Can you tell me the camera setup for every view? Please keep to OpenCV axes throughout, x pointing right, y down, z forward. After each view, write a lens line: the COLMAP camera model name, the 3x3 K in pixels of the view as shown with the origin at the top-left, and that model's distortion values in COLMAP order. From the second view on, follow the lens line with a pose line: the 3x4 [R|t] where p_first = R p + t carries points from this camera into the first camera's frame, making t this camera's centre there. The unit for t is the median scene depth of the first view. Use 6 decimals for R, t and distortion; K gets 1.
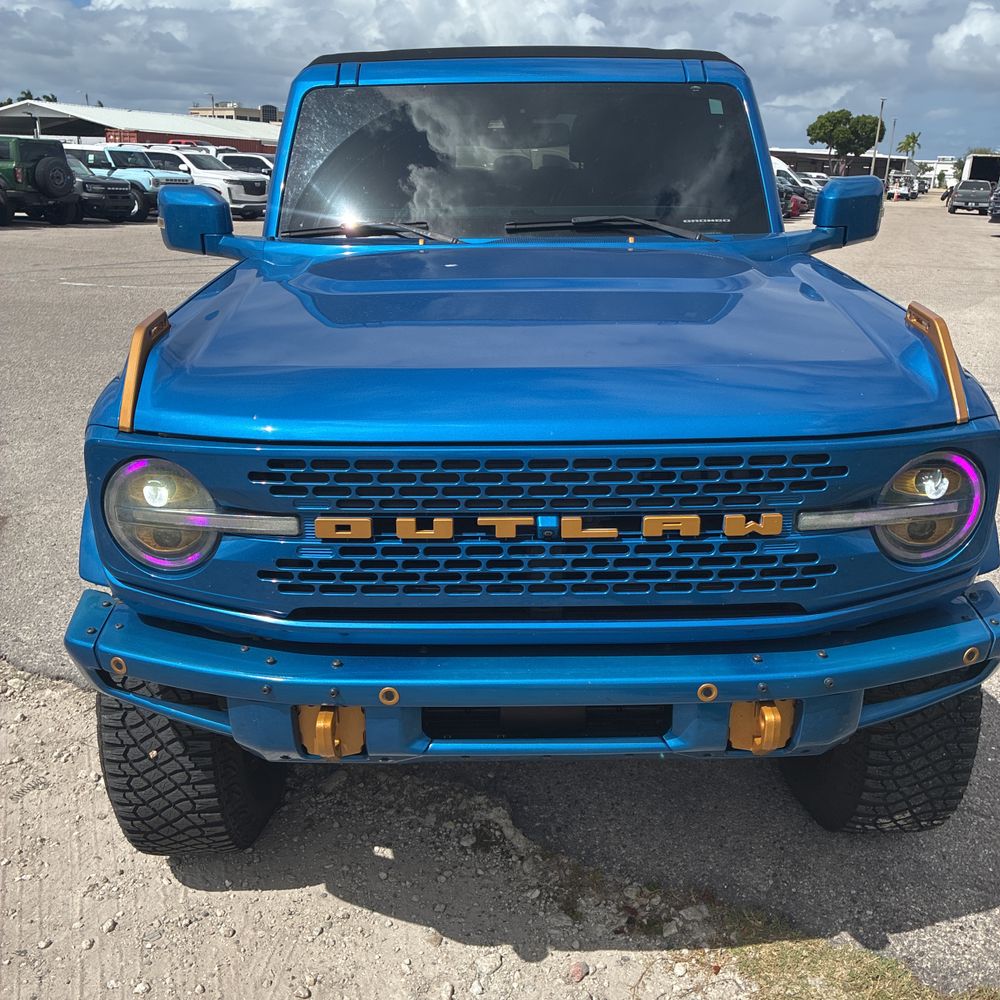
lens RADIAL K [[1019.7, 0, 486.4], [0, 1019.7, 473.1], [0, 0, 1]] dist [0.022970, 0.000000]
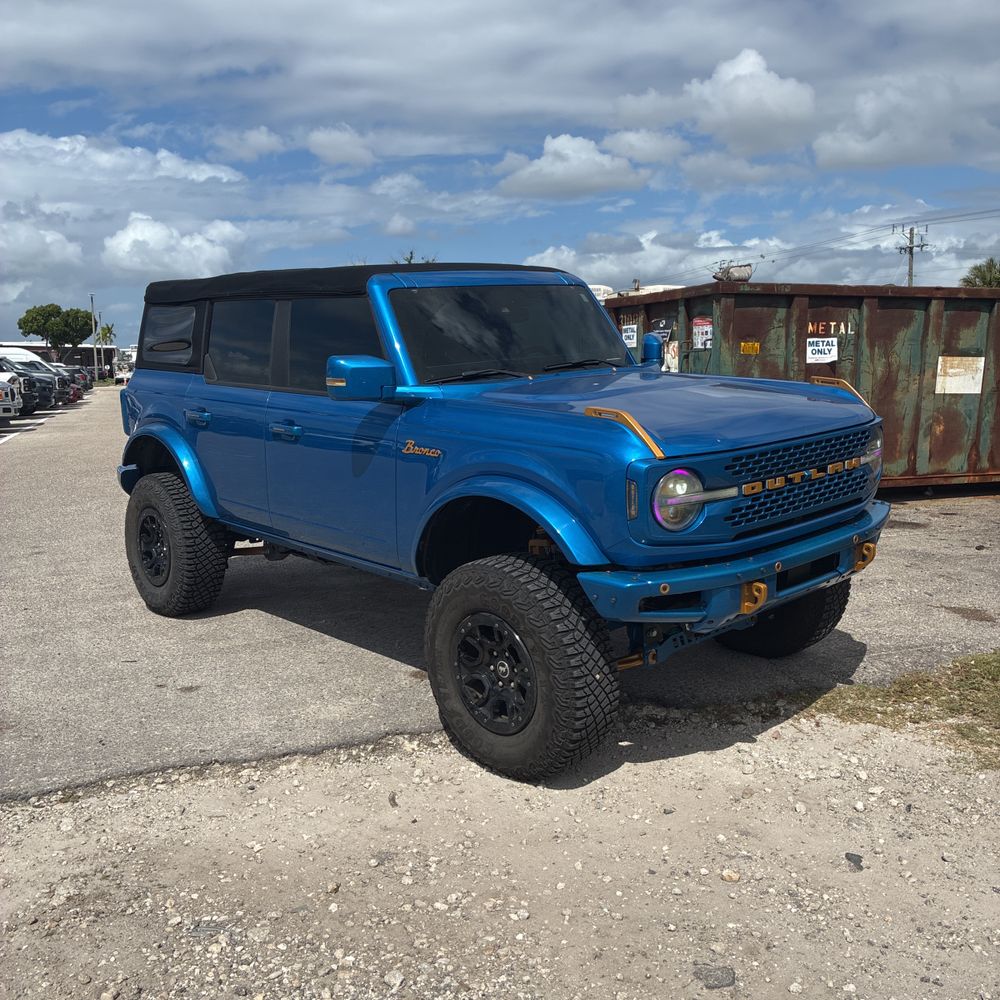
lens RADIAL K [[1019.7, 0, 481.3], [0, 1019.7, 476.5], [0, 0, 1]] dist [0.022970, 0.000000]
pose [[0.747335, -0.125343, 0.652518, -1.430044], [0.236094, 0.968054, -0.084446, 0.056807], [-0.621088, 0.217165, 0.753053, -0.170499]]
